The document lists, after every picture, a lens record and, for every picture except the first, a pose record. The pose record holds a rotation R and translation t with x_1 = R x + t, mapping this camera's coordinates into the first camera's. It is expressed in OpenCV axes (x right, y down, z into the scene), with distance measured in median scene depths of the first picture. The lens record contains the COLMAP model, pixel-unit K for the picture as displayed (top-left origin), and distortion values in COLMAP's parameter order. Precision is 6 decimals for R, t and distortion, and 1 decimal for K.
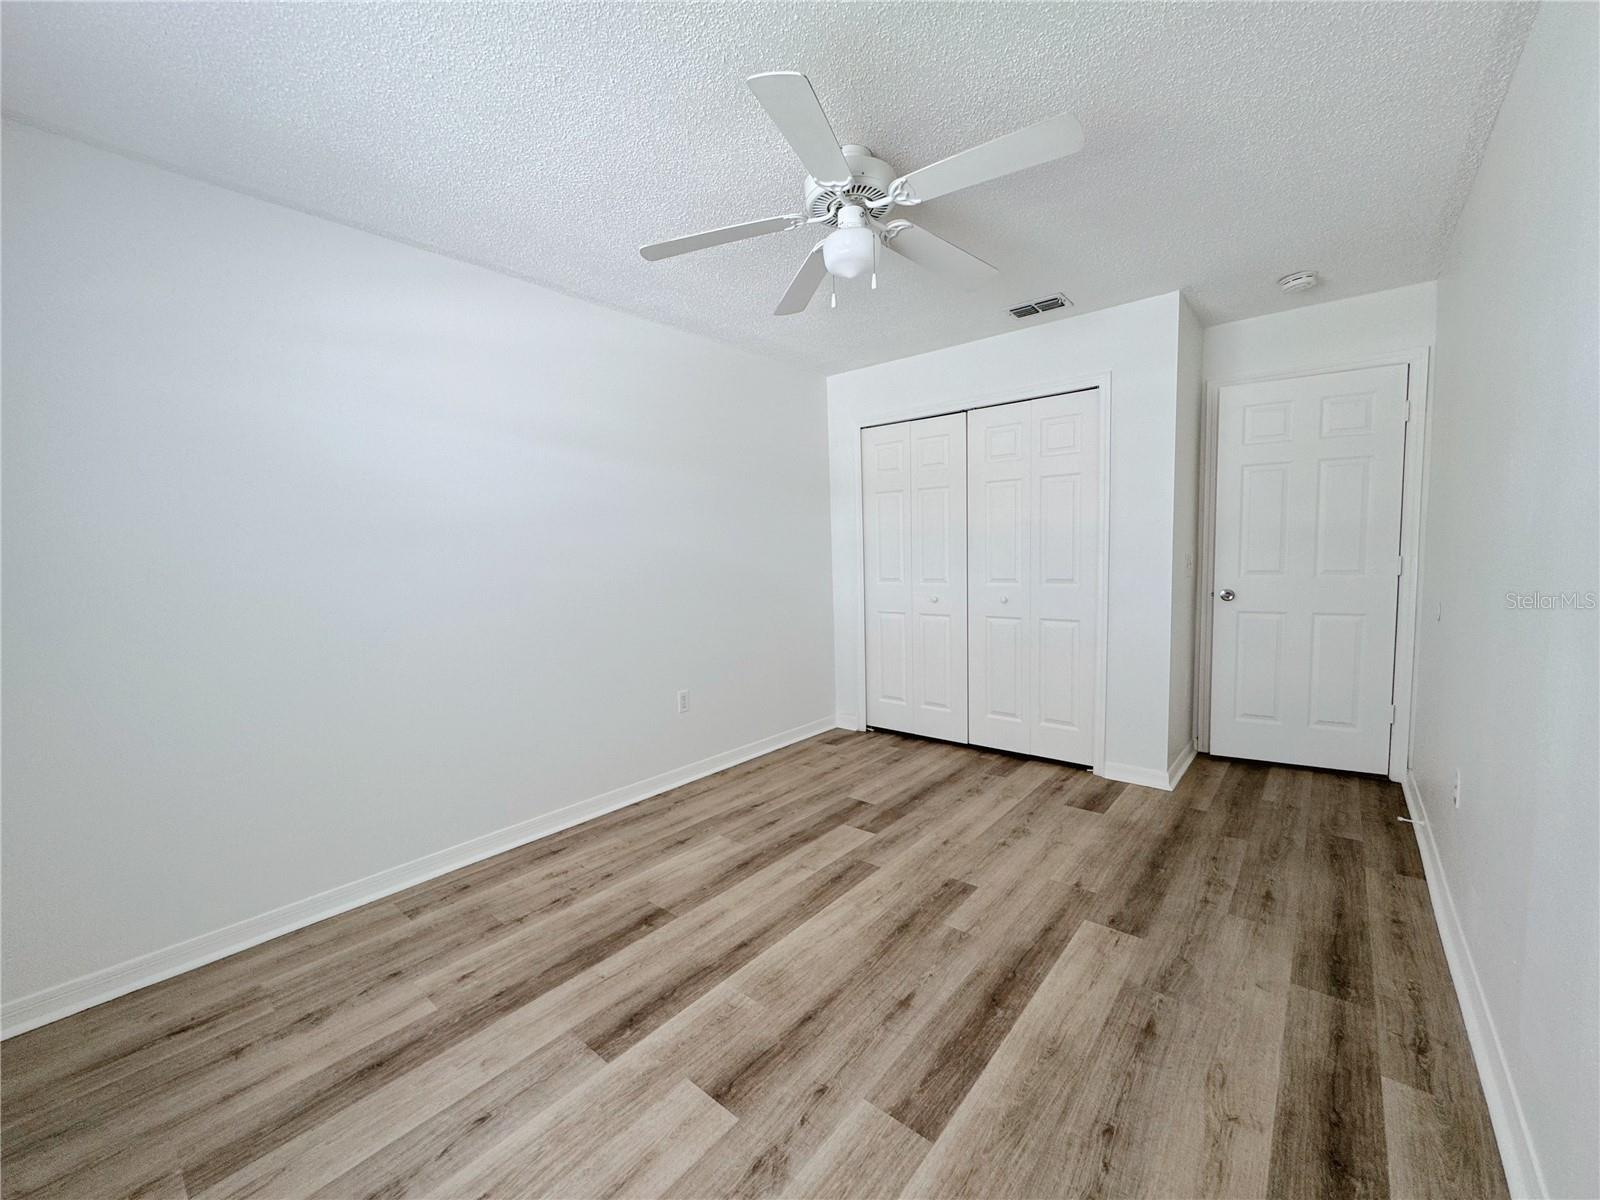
lens RADIAL K [[639.3, 0, 799.5], [0, 639.3, 601.8], [0, 0, 1]] dist [-0.000090, 0.000755]
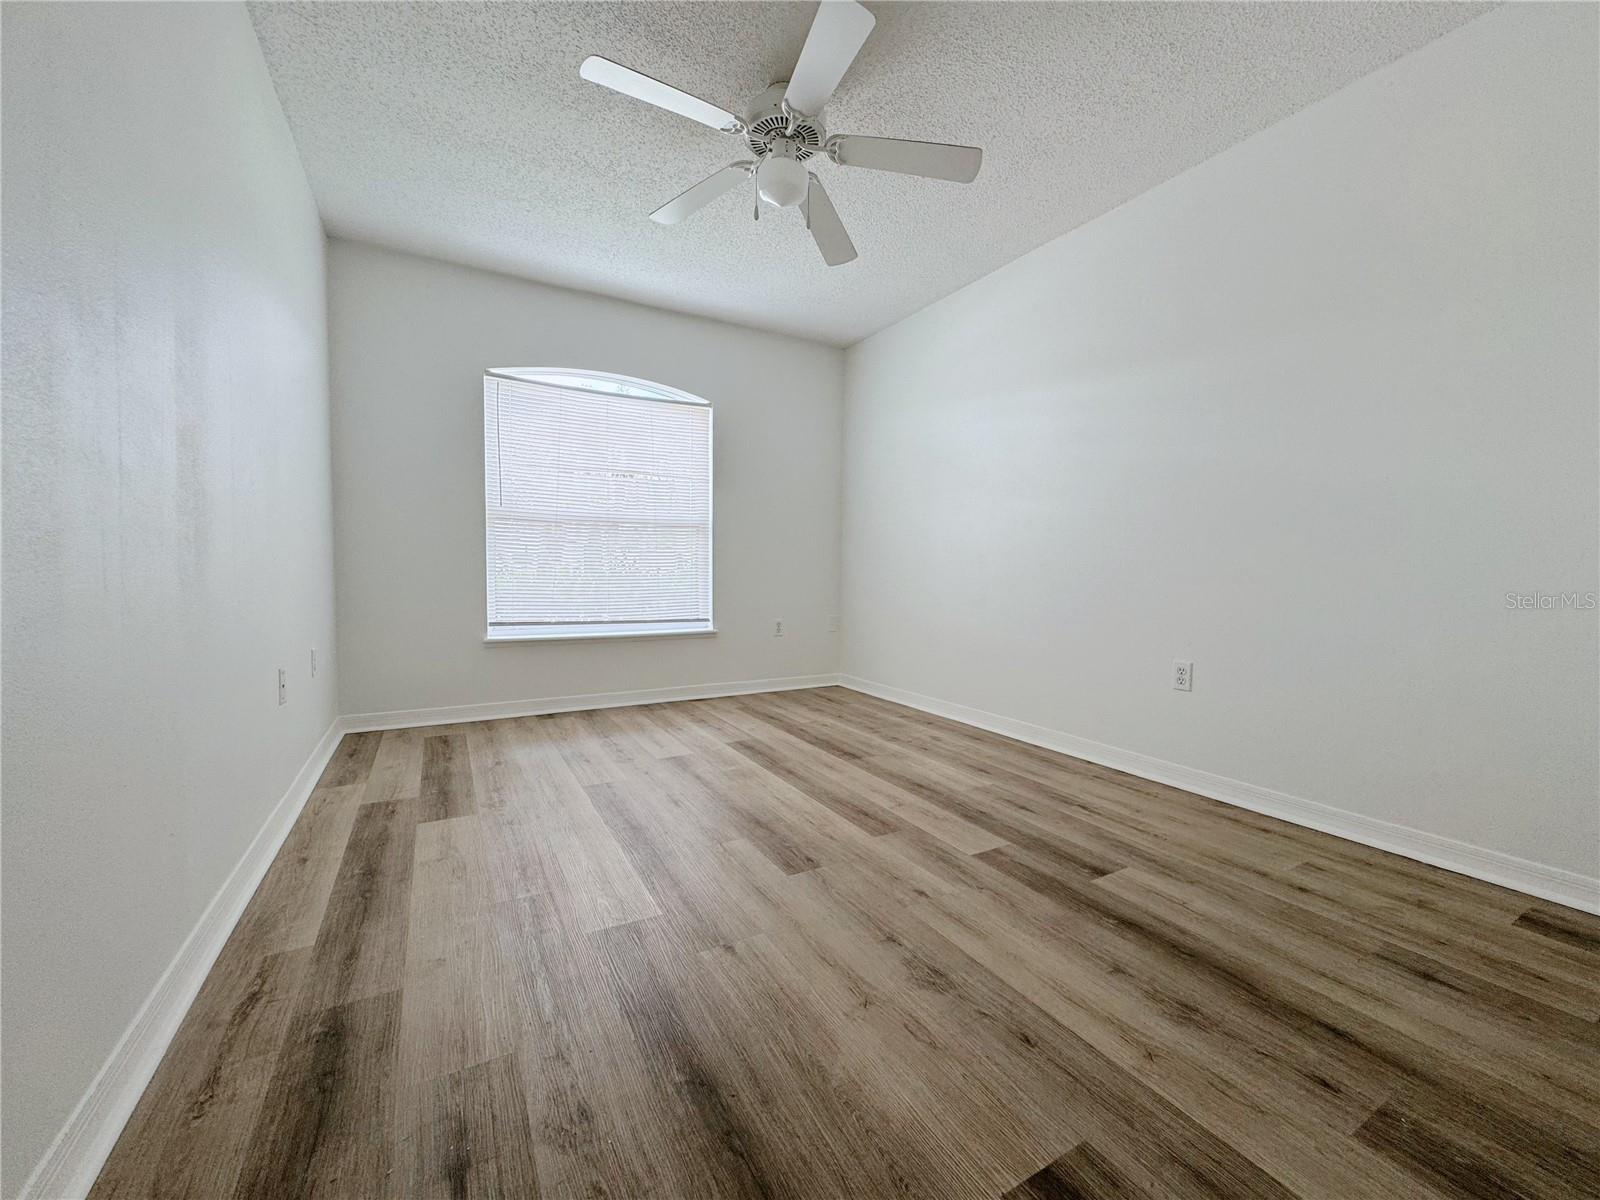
lens RADIAL K [[639.3, 0, 800.0], [0, 639.3, 595.1], [0, 0, 1]] dist [-0.000090, 0.000755]
pose [[-0.348708, 0.060976, -0.935246, 0.943933], [-0.076534, 0.992696, 0.093258, 0.044384], [0.934101, 0.104098, -0.341495, 1.213041]]
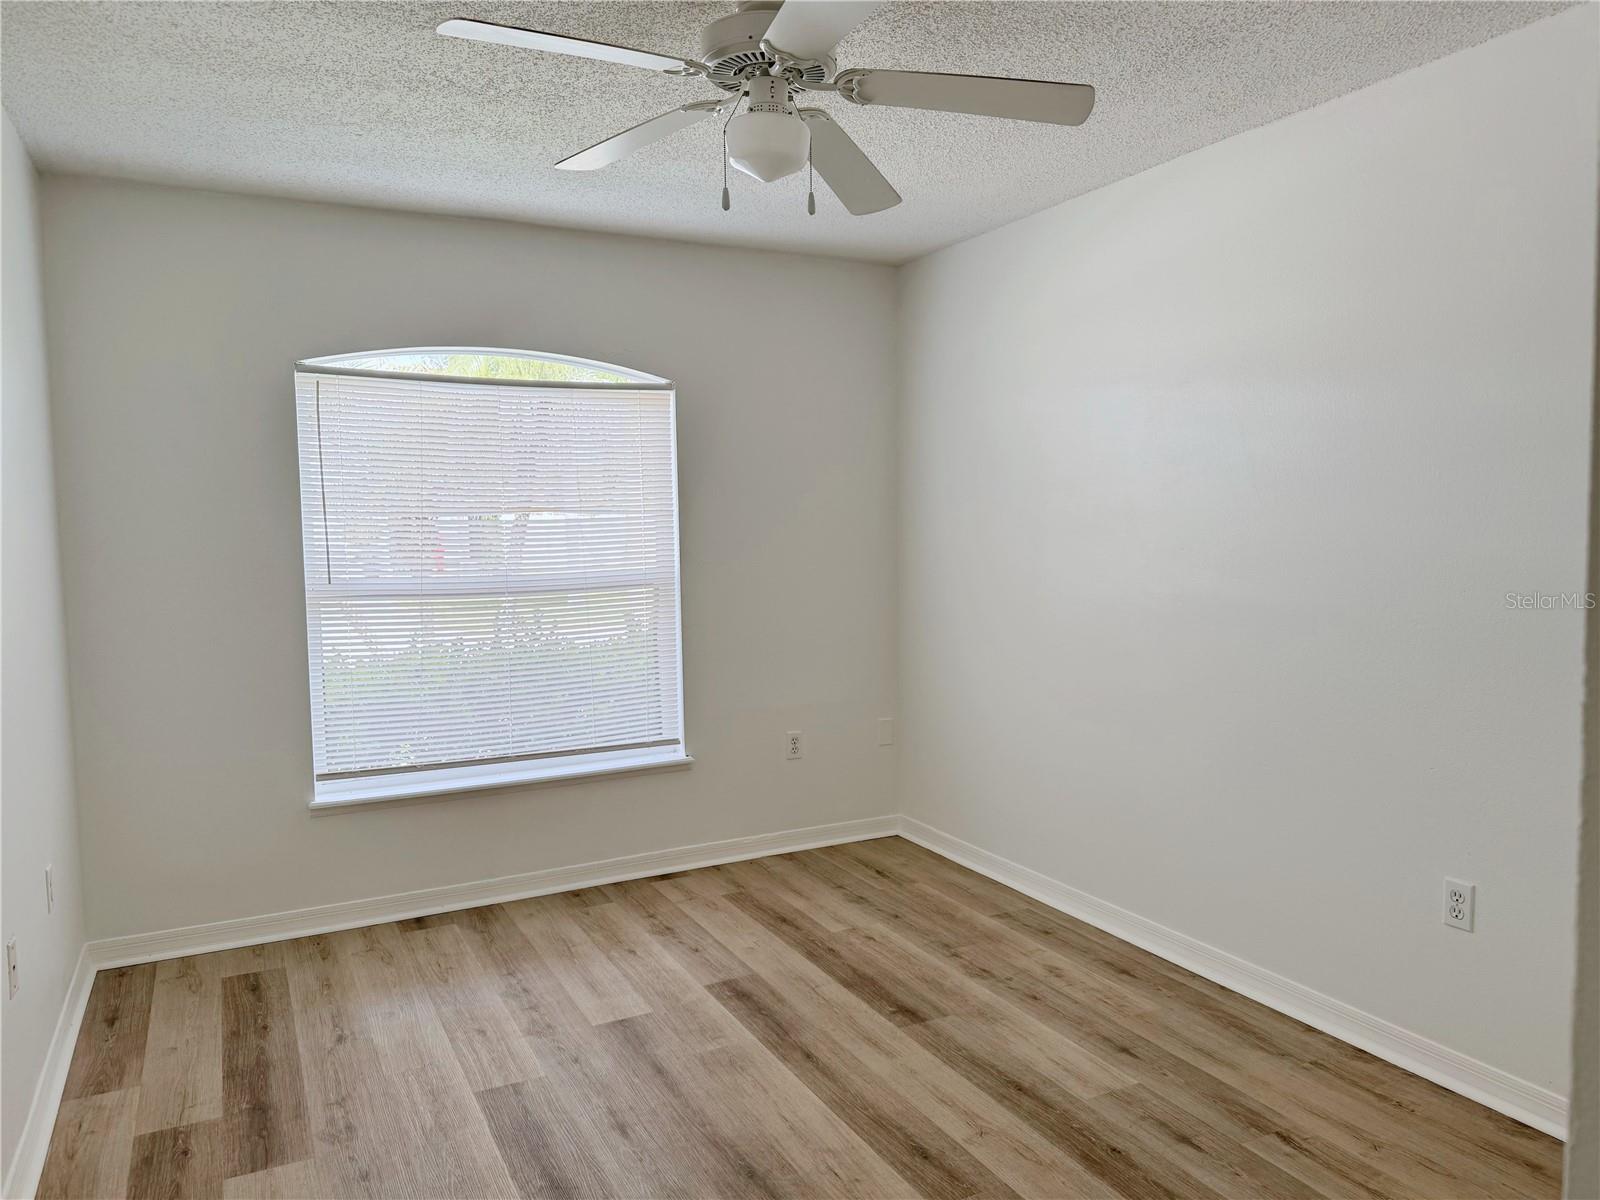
lens RADIAL K [[1137.4, 0, 795.6], [0, 1137.4, 595.8], [0, 0, 1]] dist [0.027925, -0.030088]
pose [[-0.391400, 0.094364, -0.915369, 1.005176], [-0.049858, 0.991093, 0.123489, -0.183606], [0.918869, 0.093972, -0.383209, 1.259536]]
